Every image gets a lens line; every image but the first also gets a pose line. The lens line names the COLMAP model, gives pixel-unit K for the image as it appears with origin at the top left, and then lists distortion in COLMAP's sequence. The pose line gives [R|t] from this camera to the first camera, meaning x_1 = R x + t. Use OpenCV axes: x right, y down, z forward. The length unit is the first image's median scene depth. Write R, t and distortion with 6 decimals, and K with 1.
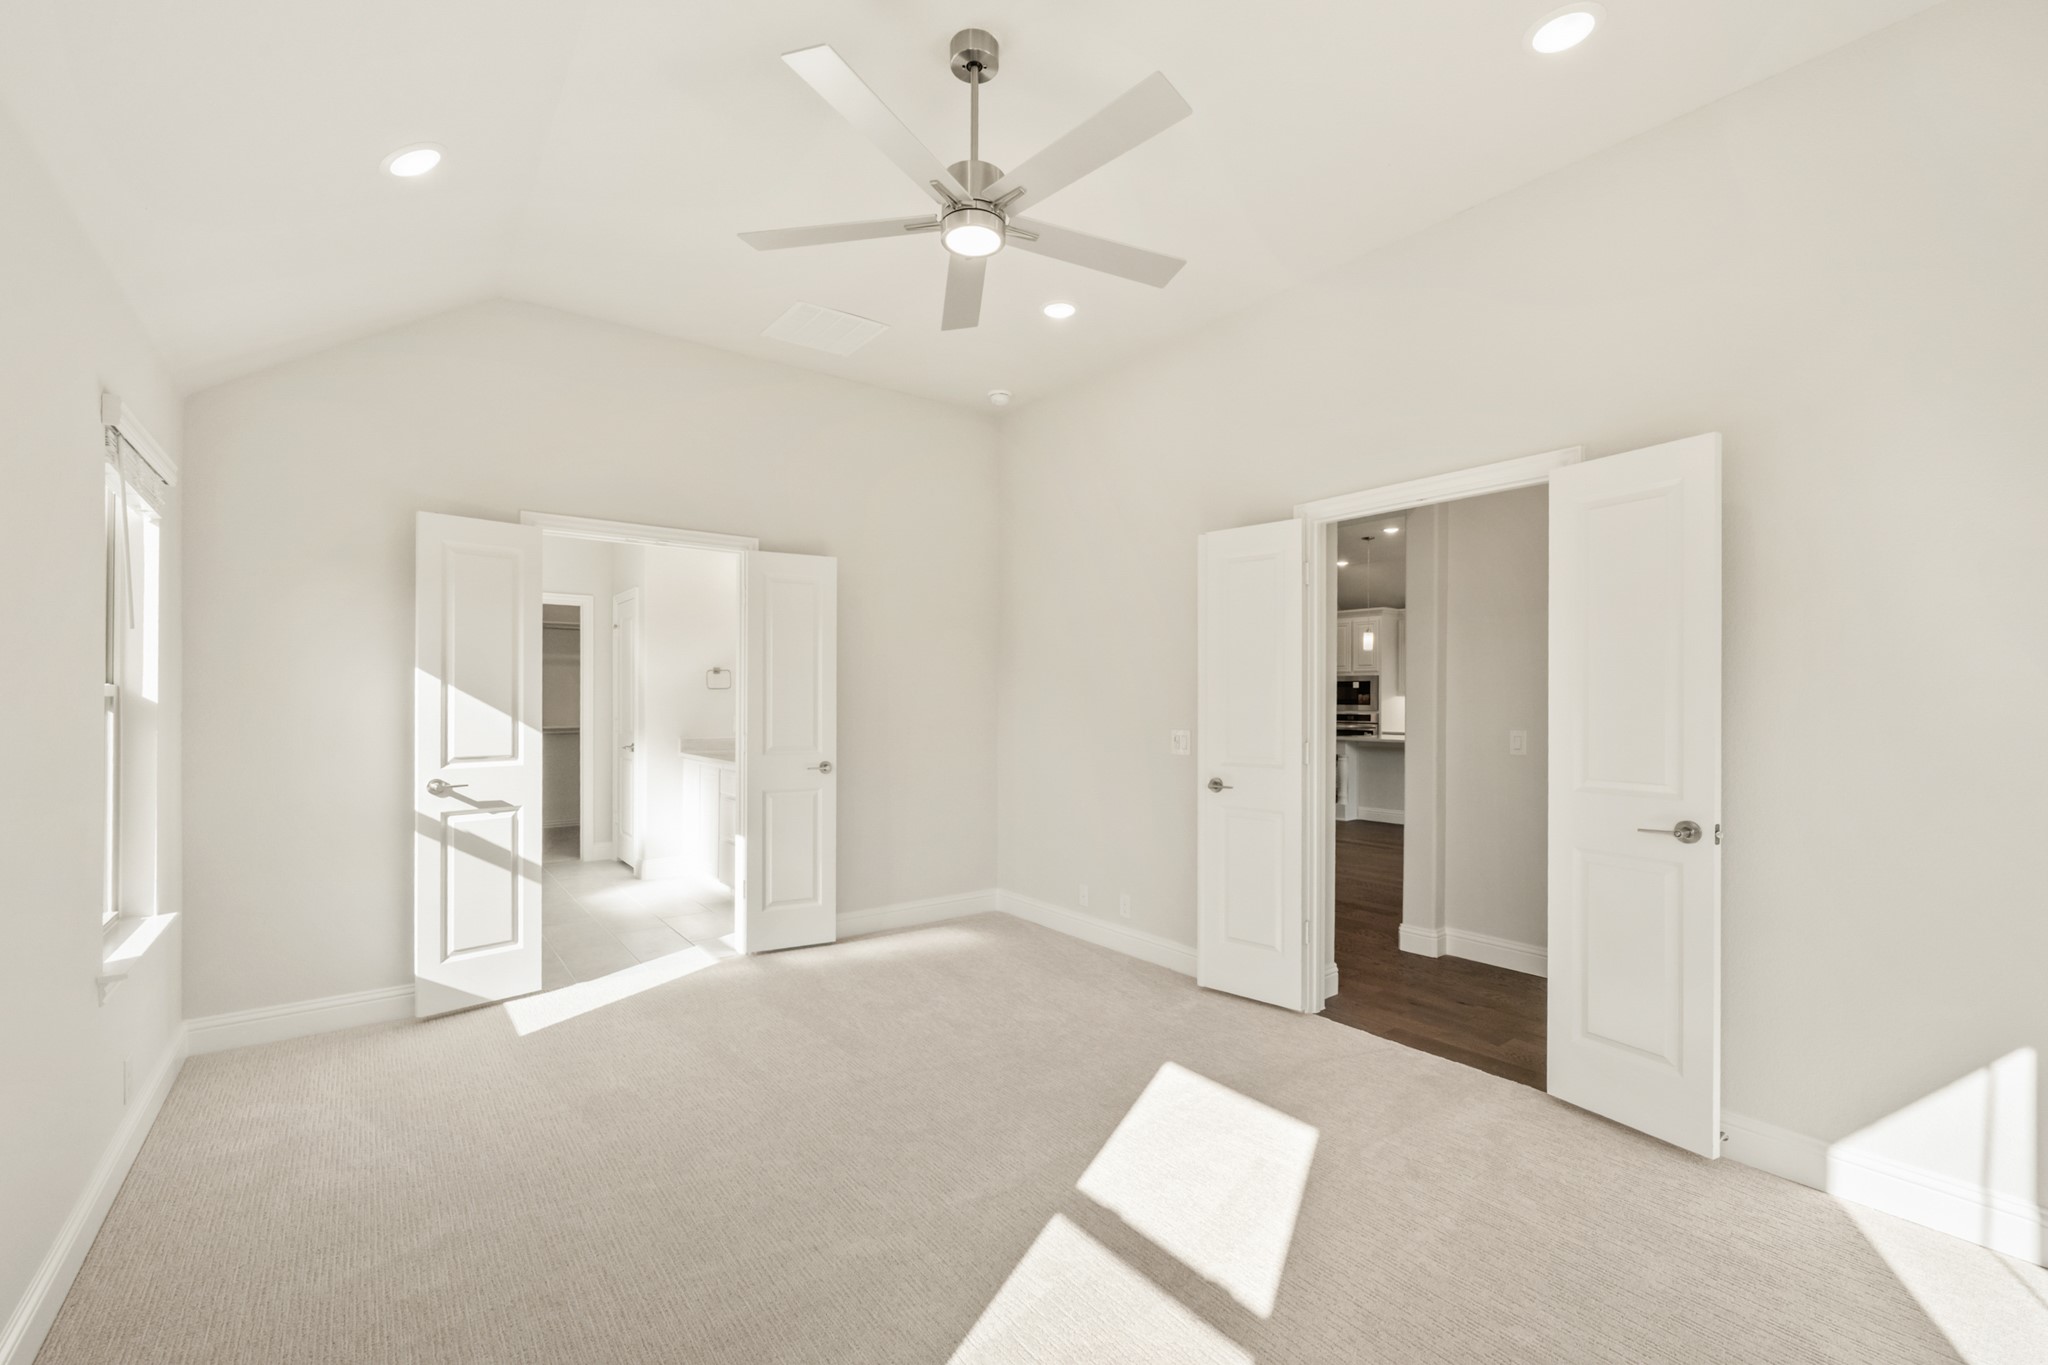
lens RADIAL K [[842.2, 0, 1044.8], [0, 842.2, 697.6], [0, 0, 1]] dist [-0.002618, 0.000383]
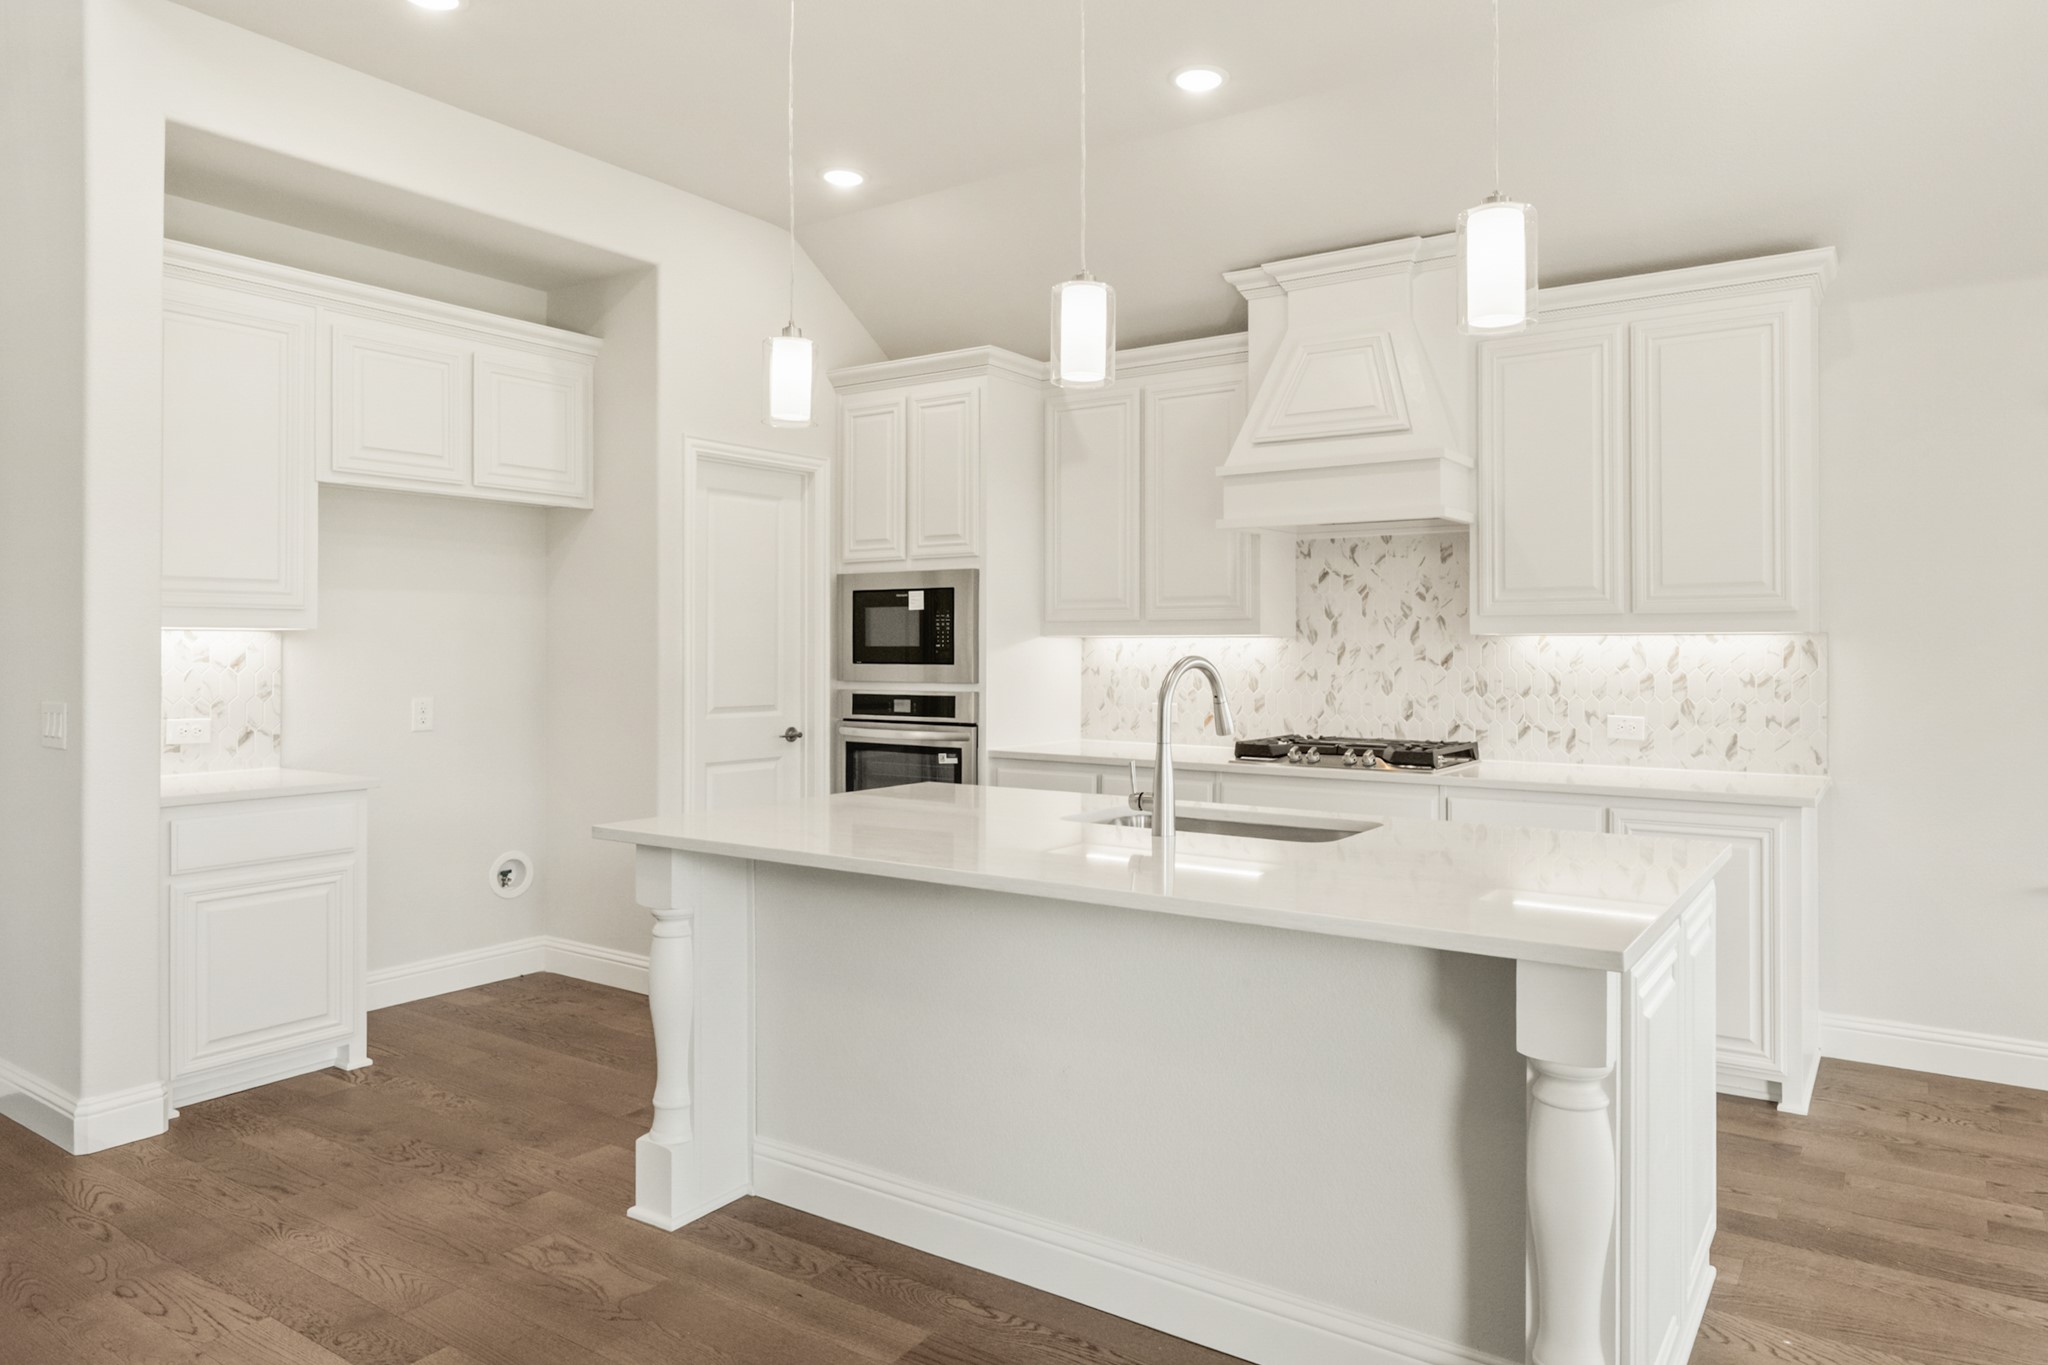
lens RADIAL K [[1245.3, 0, 1138.9], [0, 1245.3, 648.3], [0, 0, 1]] dist [0.003700, -0.008981]
pose [[0.941895, -0.002062, 0.335902, 0.297259], [0.001493, 0.999997, 0.001953, 0.002087], [-0.335905, -0.001338, 0.941895, 0.547713]]
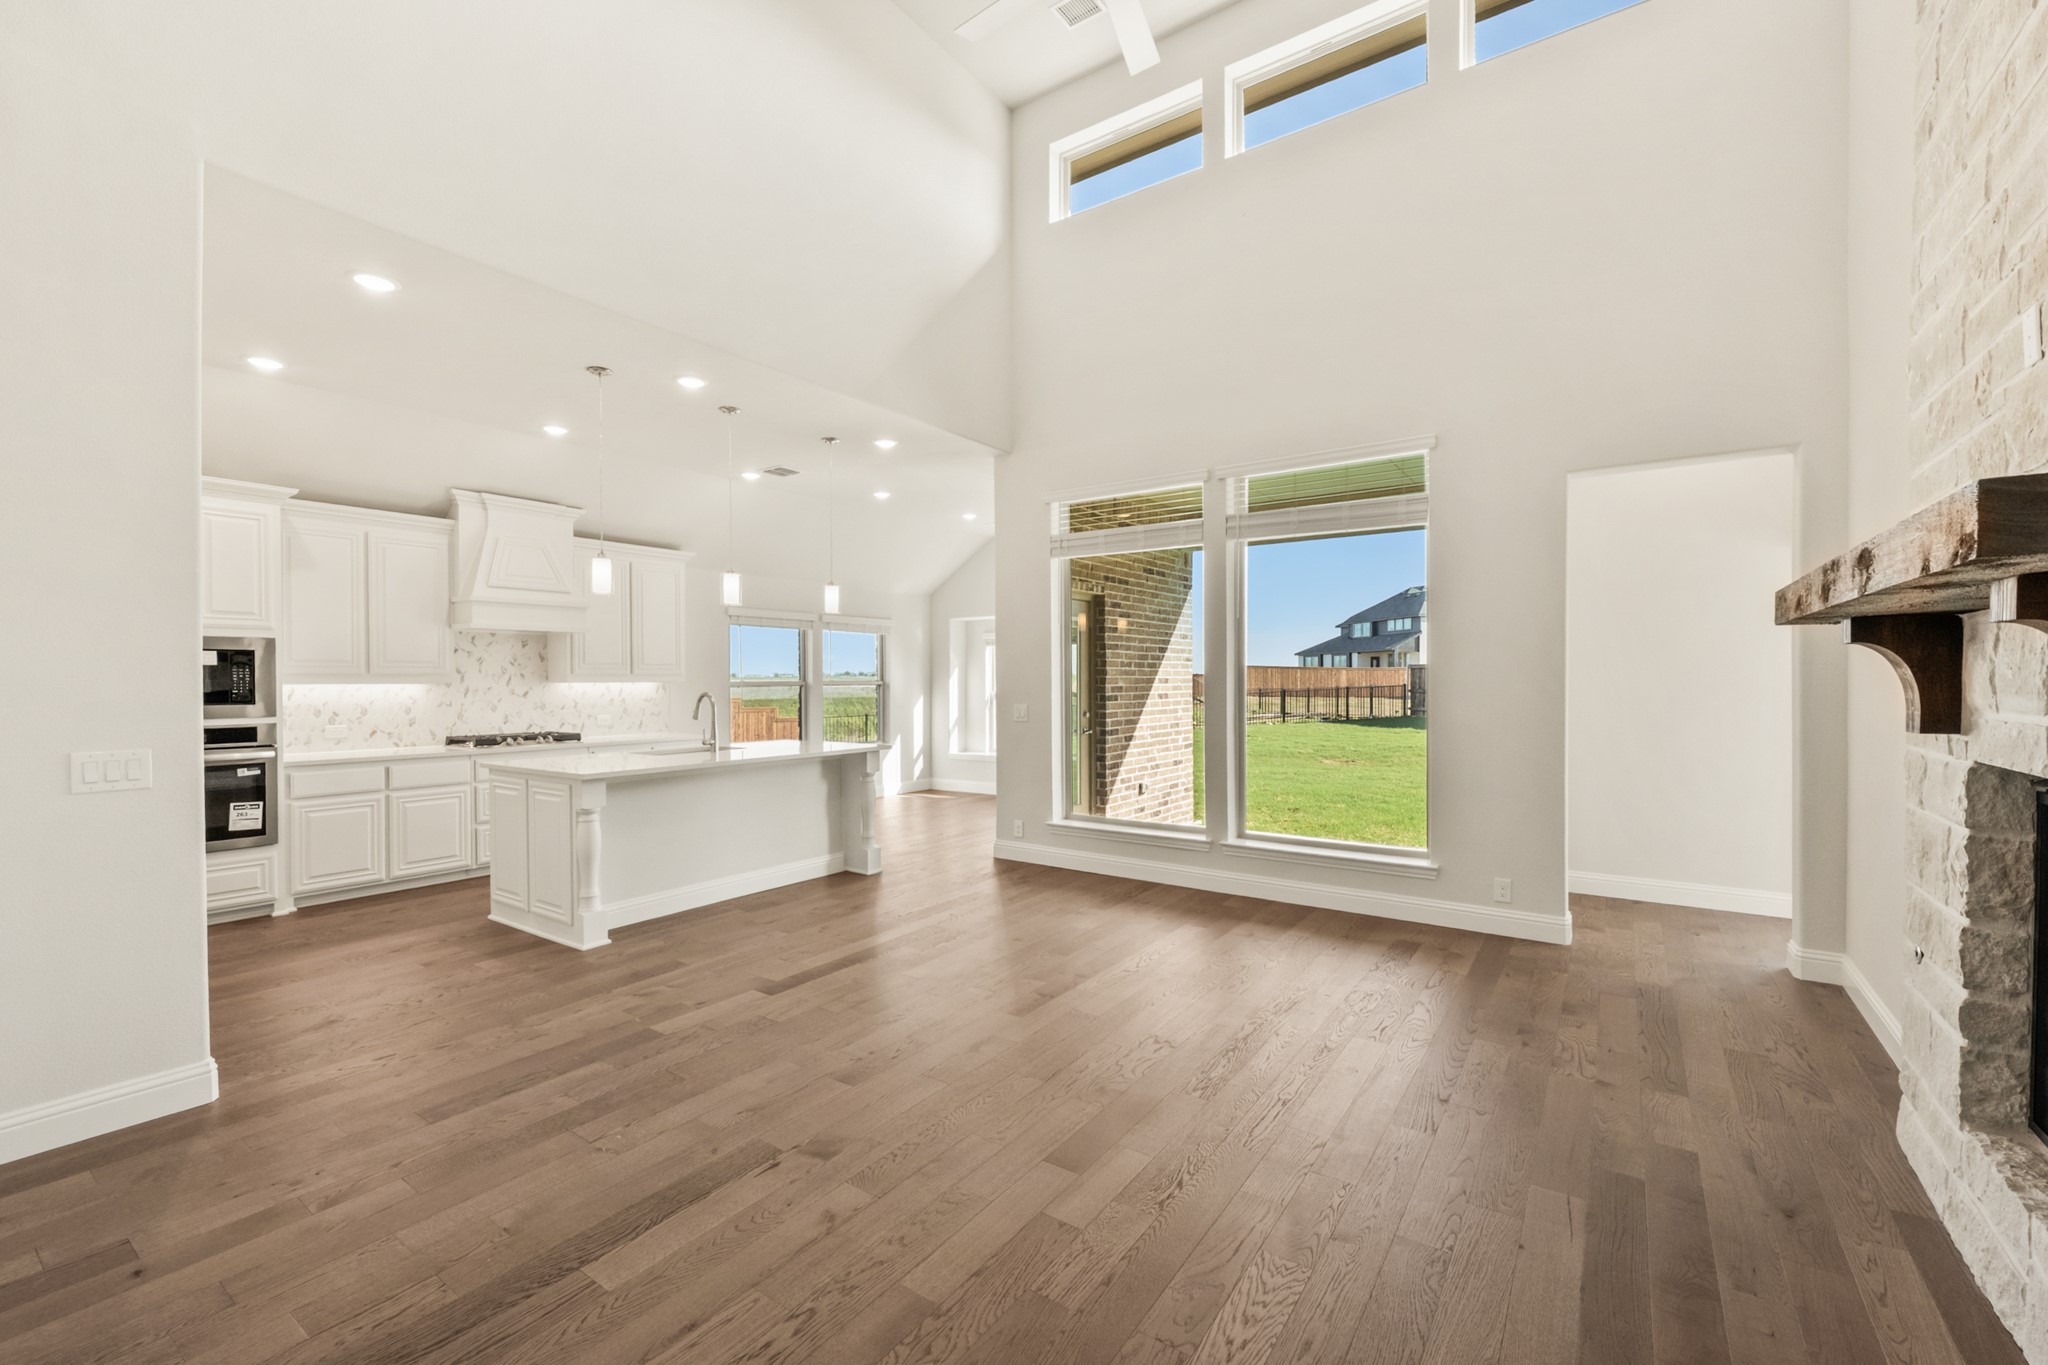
lens RADIAL K [[842.2, 0, 1007.2], [0, 842.2, 688.7], [0, 0, 1]] dist [-0.002618, 0.000383]
pose [[-0.268188, -0.012117, 0.963290, -0.137428], [0.002884, 0.999906, 0.013381, -0.004078], [-0.963362, 0.006367, -0.268128, 0.741953]]
